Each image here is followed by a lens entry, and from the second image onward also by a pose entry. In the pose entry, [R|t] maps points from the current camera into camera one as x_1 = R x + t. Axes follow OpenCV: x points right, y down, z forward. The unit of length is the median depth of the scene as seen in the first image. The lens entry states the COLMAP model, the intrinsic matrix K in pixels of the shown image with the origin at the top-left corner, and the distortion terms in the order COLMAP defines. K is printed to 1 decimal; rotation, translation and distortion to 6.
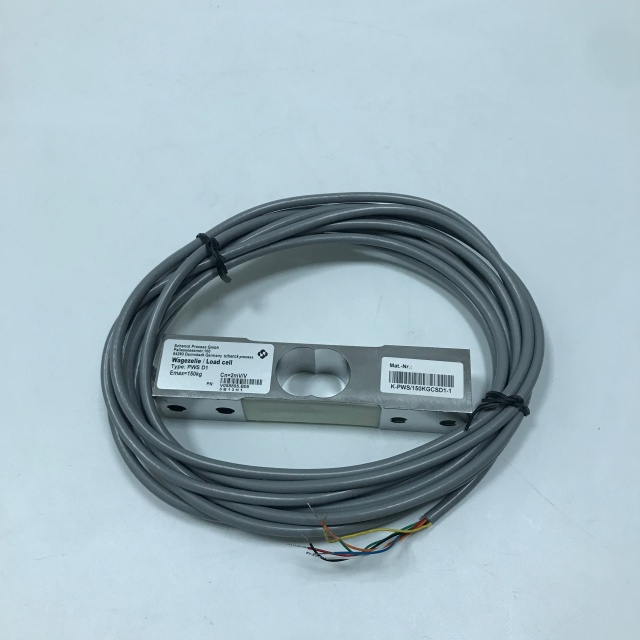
lens RADIAL K [[734.0, 0, 320.0], [0, 734.0, 320.0], [0, 0, 1]] dist [0.018779, 0.004079]
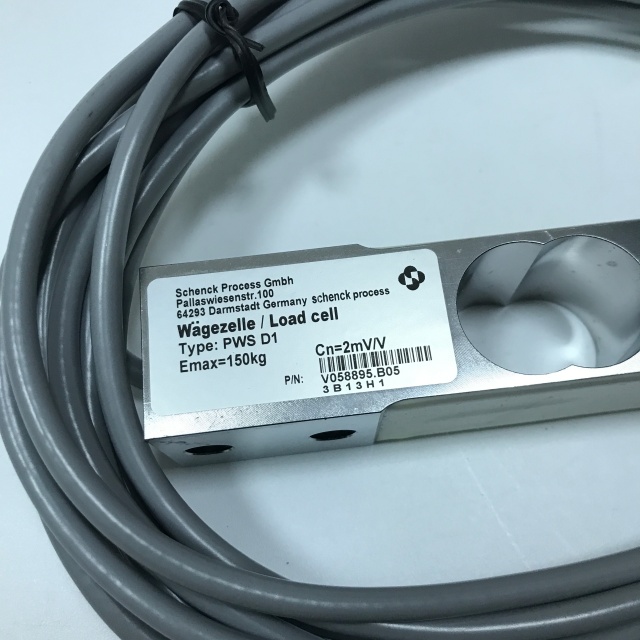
lens RADIAL K [[734.0, 0, 320.0], [0, 734.0, 320.0], [0, 0, 1]] dist [0.018779, 0.004079]
pose [[0.984407, -0.162901, 0.066376, -0.153273], [0.154177, 0.980695, 0.120276, 0.014476], [-0.084687, -0.108167, 0.990519, 0.622245]]
